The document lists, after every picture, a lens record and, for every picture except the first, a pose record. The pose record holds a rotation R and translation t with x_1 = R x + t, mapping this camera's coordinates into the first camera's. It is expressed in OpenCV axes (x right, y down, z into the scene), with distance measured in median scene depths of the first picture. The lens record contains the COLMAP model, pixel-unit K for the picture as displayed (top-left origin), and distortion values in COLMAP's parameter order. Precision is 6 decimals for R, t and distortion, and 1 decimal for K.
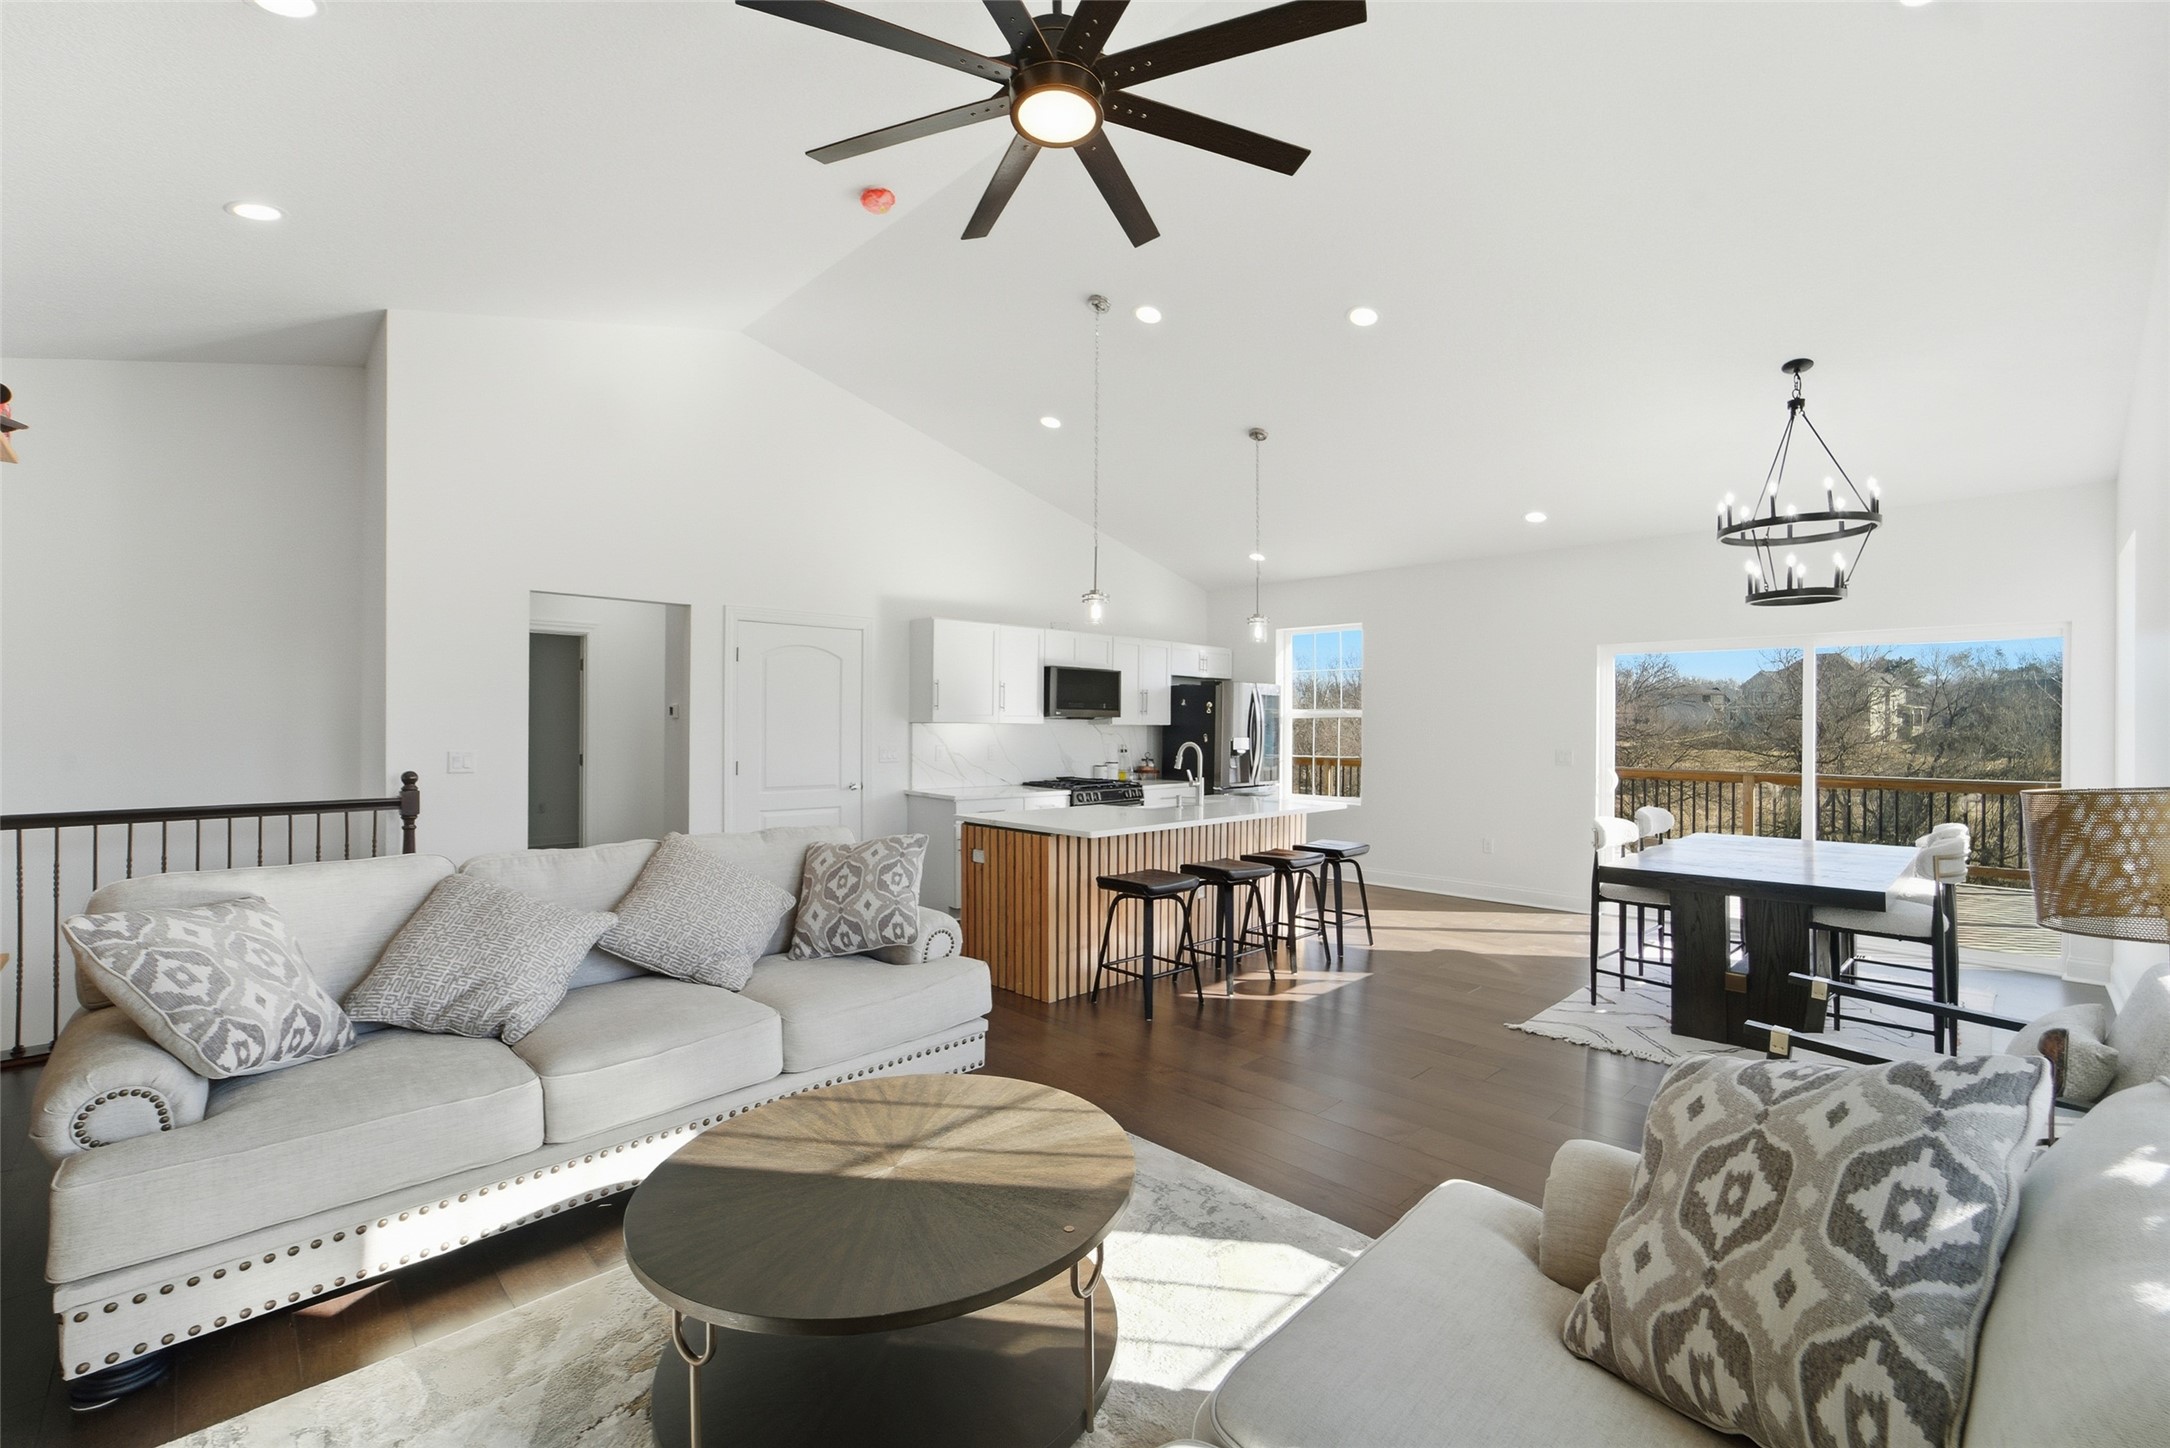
lens RADIAL K [[931.1, 0, 1072.7], [0, 931.1, 738.2], [0, 0, 1]] dist [-0.000175, 0.000227]
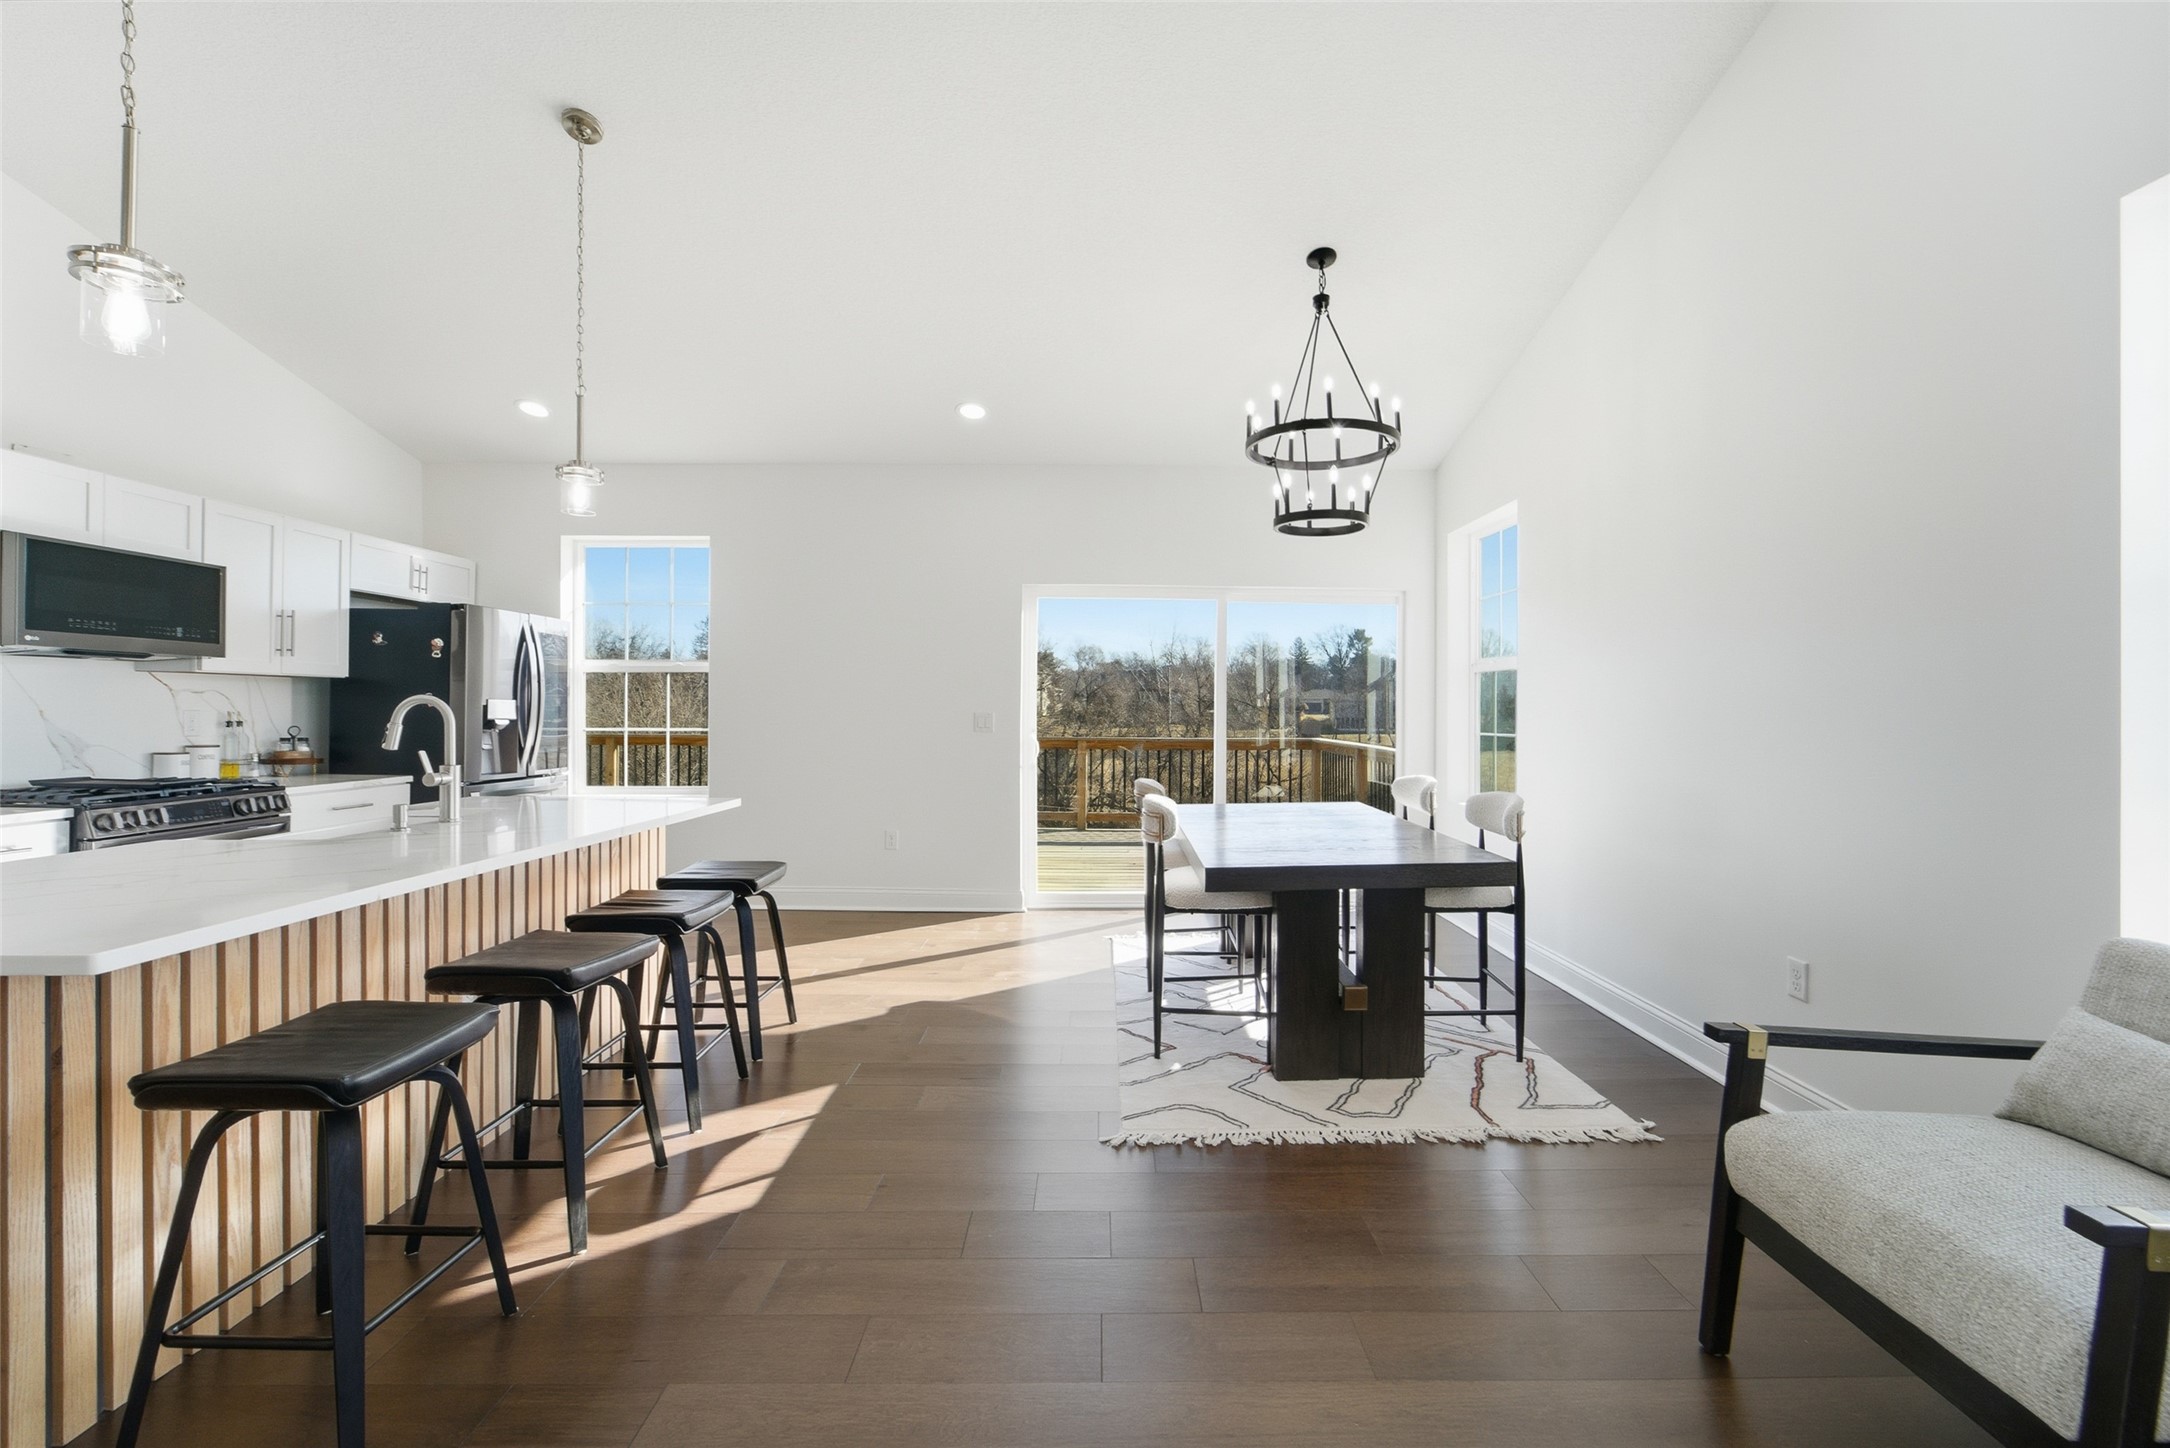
lens RADIAL K [[904.3, 0, 1110.7], [0, 904.3, 717.4], [0, 0, 1]] dist [0.002223, -0.000044]
pose [[0.676776, -0.005011, 0.736172, 0.017598], [0.007056, 0.999975, 0.000321, 0.017644], [-0.736155, 0.004977, 0.676795, 0.381964]]
